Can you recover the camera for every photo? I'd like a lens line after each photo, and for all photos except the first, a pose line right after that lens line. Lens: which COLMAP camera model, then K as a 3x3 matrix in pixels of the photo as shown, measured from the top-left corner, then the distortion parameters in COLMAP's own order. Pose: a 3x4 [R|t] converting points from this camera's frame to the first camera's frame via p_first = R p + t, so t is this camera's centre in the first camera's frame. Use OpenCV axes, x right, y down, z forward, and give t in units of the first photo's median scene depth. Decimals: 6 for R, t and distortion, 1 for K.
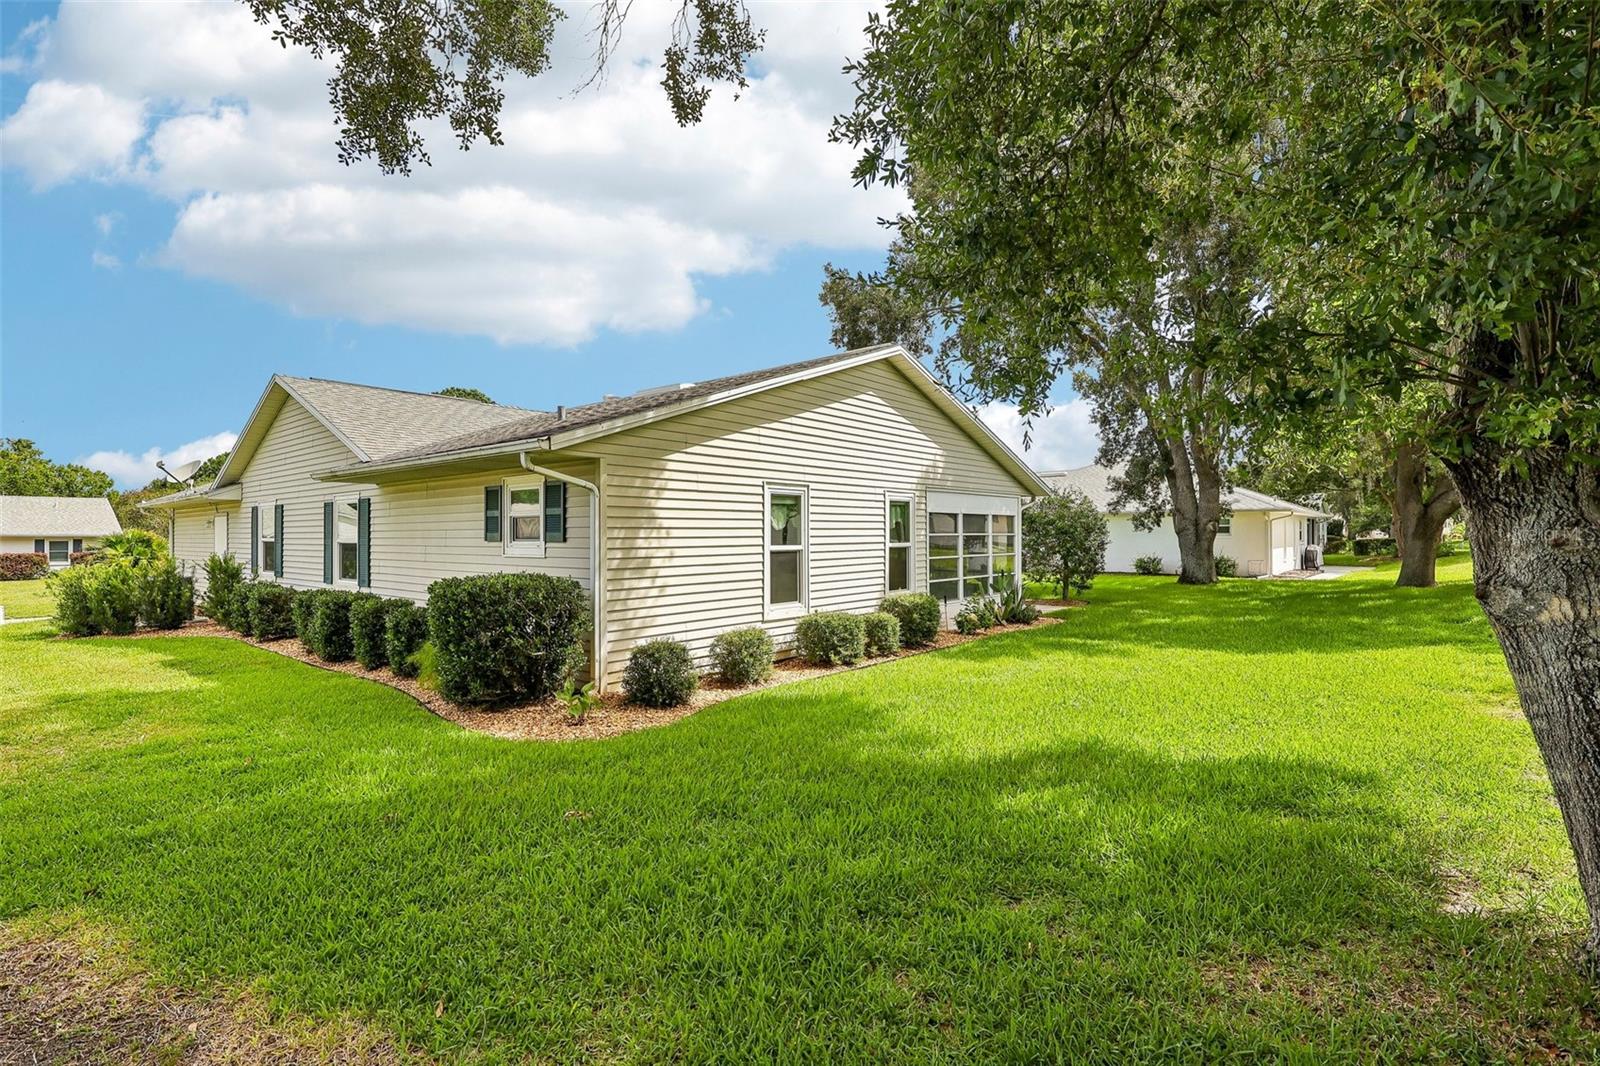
lens RADIAL K [[738.2, 0, 796.6], [0, 738.2, 528.9], [0, 0, 1]] dist [0.002009, -0.000263]
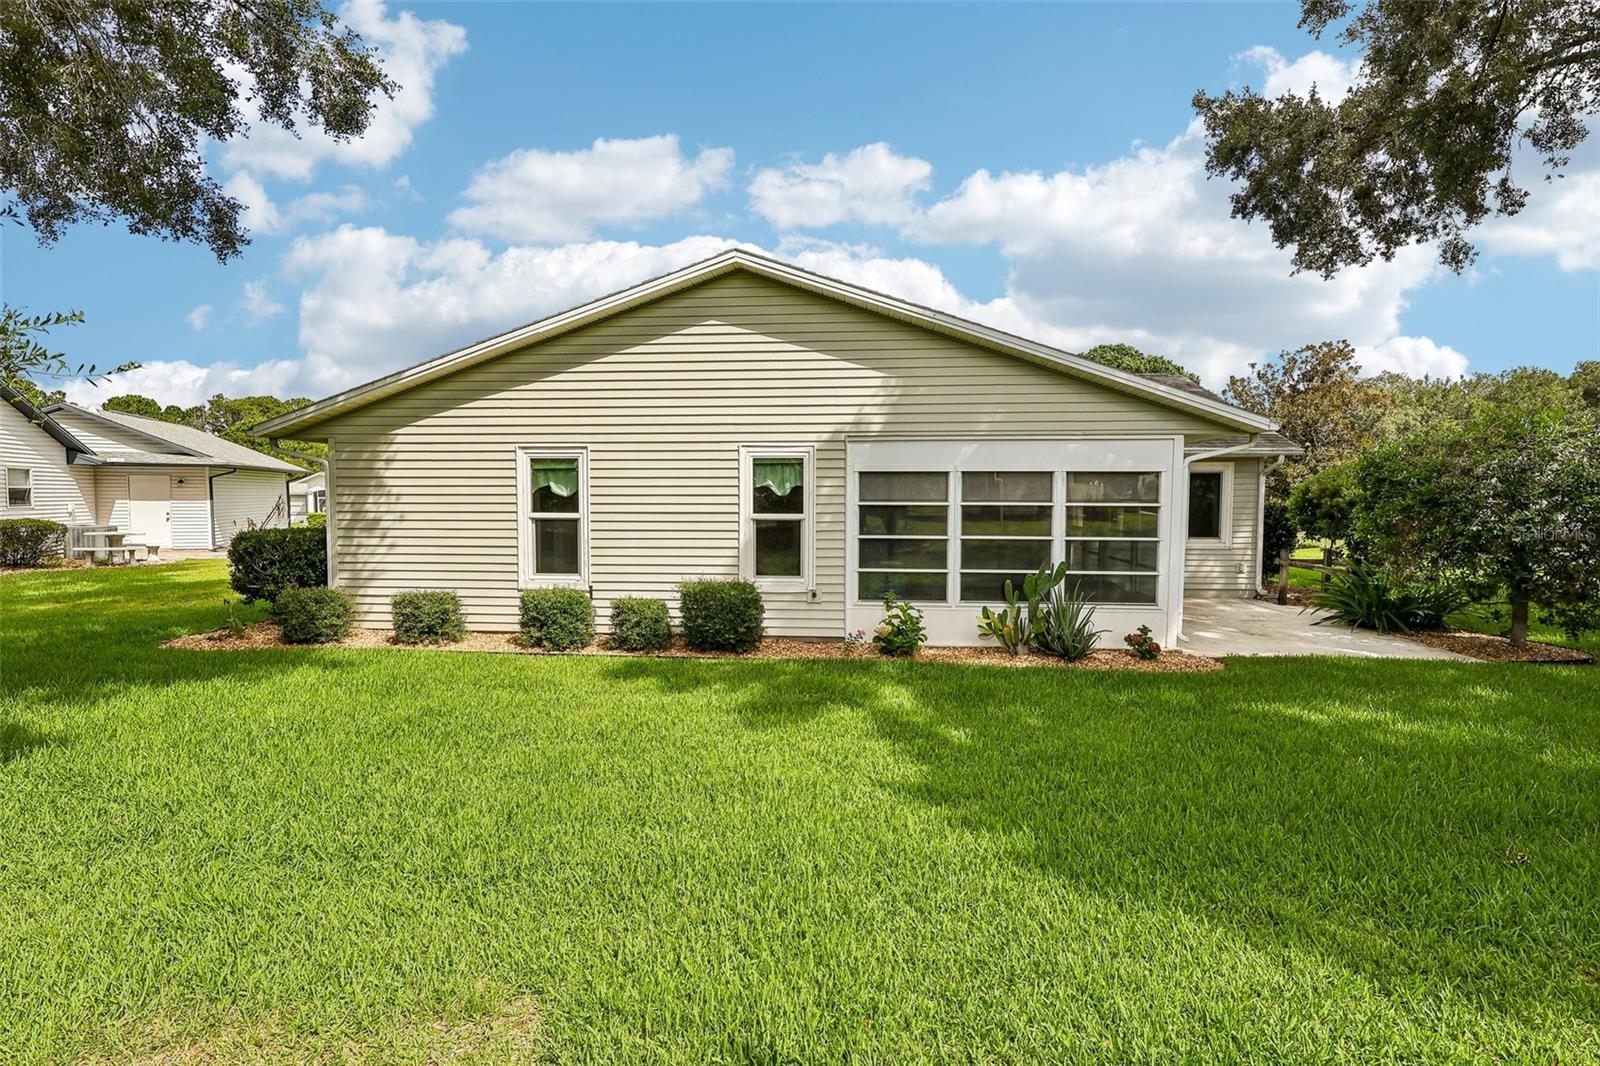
lens RADIAL K [[732.7, 0, 800.0], [0, 732.7, 533.0], [0, 0, 1]] dist [0.002242, 0.000013]
pose [[0.585905, 0.021605, -0.810092, 1.097766], [0.000291, 0.999639, 0.026871, 0.027736], [0.810380, -0.015980, 0.585687, 0.838613]]
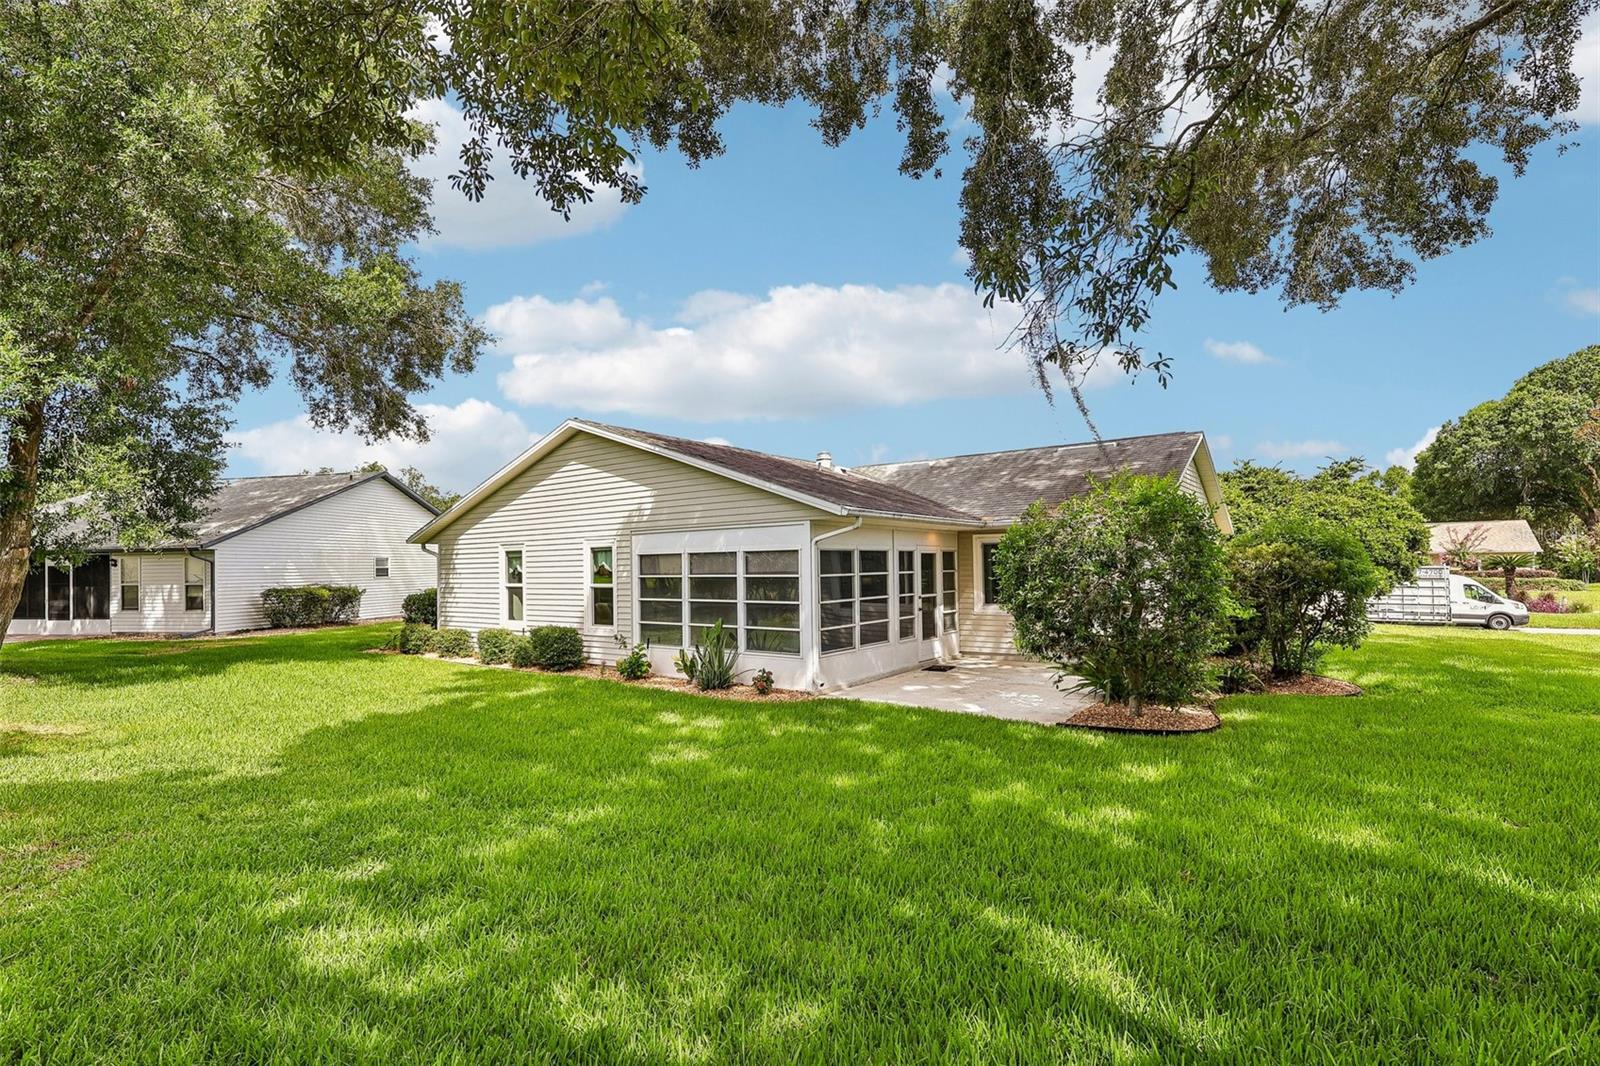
lens RADIAL K [[749.5, 0, 800.0], [0, 749.5, 533.0], [0, 0, 1]] dist [-0.001842, -0.000445]
pose [[0.069863, -0.066004, -0.995371, 1.912874], [0.003808, 0.997819, -0.065899, 0.027625], [0.997549, 0.000814, 0.069962, 1.773654]]
